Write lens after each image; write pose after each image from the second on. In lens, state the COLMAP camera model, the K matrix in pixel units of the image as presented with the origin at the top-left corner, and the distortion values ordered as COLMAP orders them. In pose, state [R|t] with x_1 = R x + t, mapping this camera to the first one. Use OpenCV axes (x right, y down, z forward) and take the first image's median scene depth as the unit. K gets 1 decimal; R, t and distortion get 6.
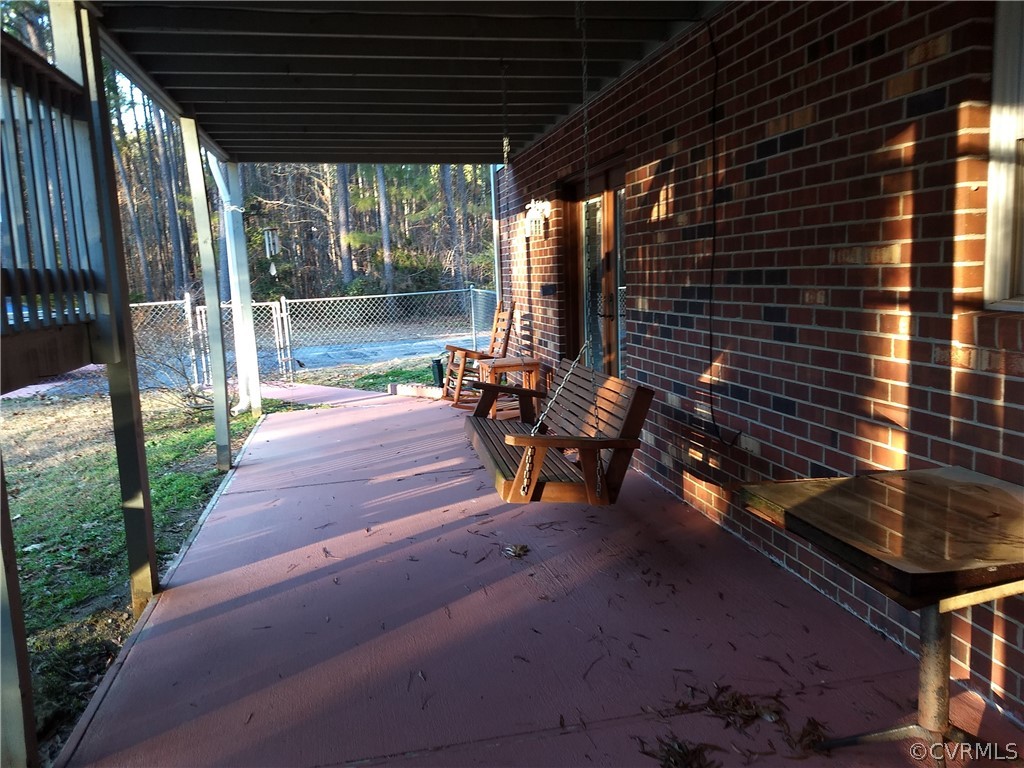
lens RADIAL K [[790.2, 0, 517.3], [0, 790.2, 369.1], [0, 0, 1]] dist [0.204582, -0.335455]
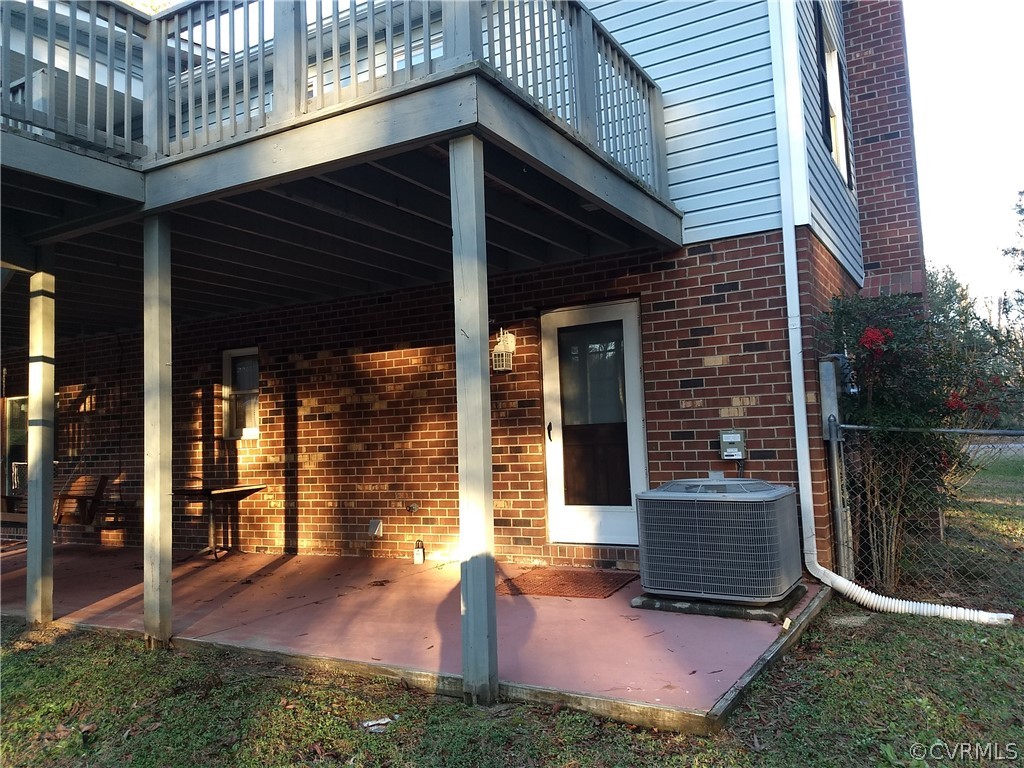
lens RADIAL K [[790.2, 0, 517.3], [0, 790.2, 369.1], [0, 0, 1]] dist [0.204582, -0.335455]
pose [[0.683961, 0.065602, 0.726563, -0.951206], [0.106688, 0.976246, -0.188579, 0.357657], [-0.721675, 0.206496, 0.660715, -1.954216]]
